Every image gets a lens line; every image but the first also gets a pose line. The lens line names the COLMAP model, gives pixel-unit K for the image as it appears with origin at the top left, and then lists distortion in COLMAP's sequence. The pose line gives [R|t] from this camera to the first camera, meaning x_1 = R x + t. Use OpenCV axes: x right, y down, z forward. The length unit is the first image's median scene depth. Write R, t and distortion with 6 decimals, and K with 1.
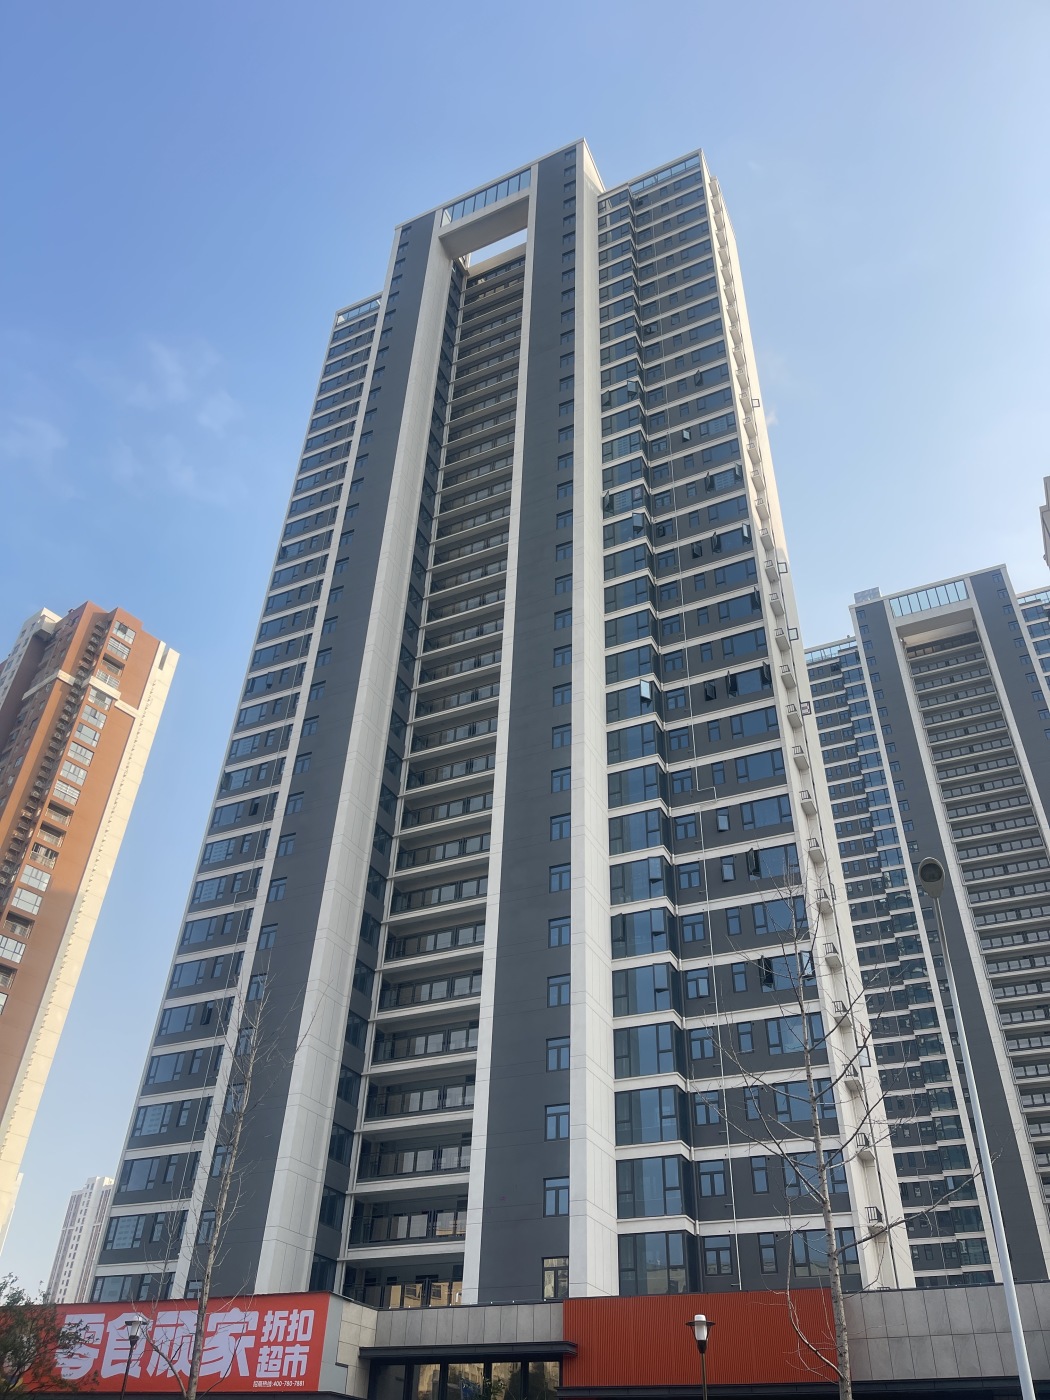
lens RADIAL K [[1050.5, 0, 523.7], [0, 1050.5, 708.7], [0, 0, 1]] dist [0.089618, -0.122682]
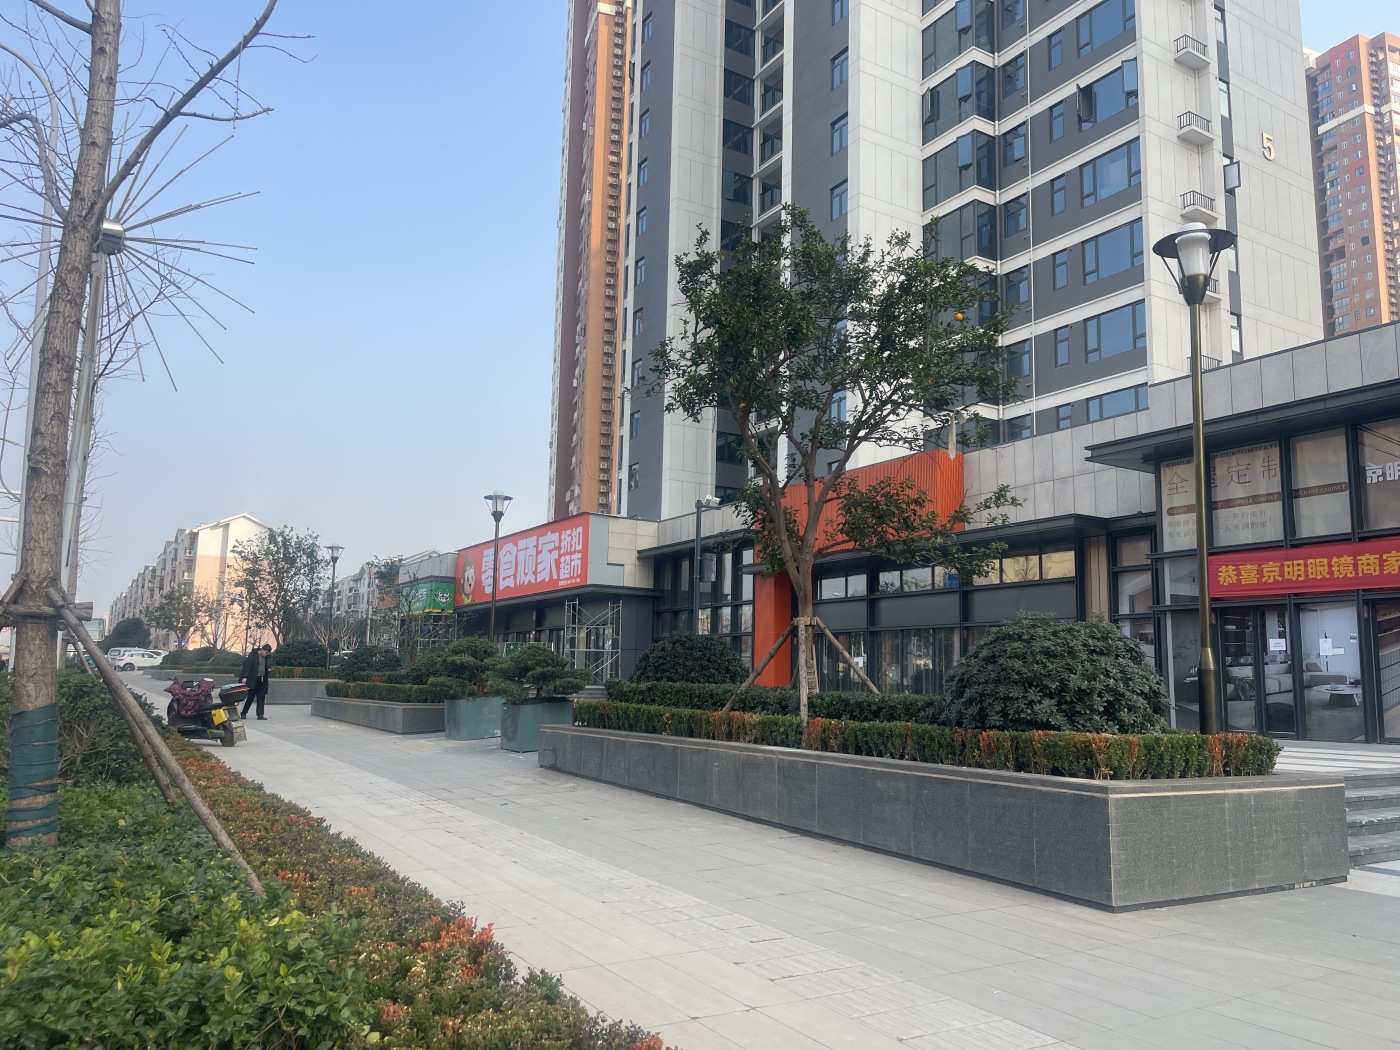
lens RADIAL K [[1050.5, 0, 711.4], [0, 1050.5, 534.3], [0, 0, 1]] dist [0.089618, -0.122682]
pose [[0.837969, -0.092661, -0.537794, 0.289191], [0.339846, 0.859667, 0.381415, 0.094639], [0.426981, -0.502381, 0.751864, 0.099635]]
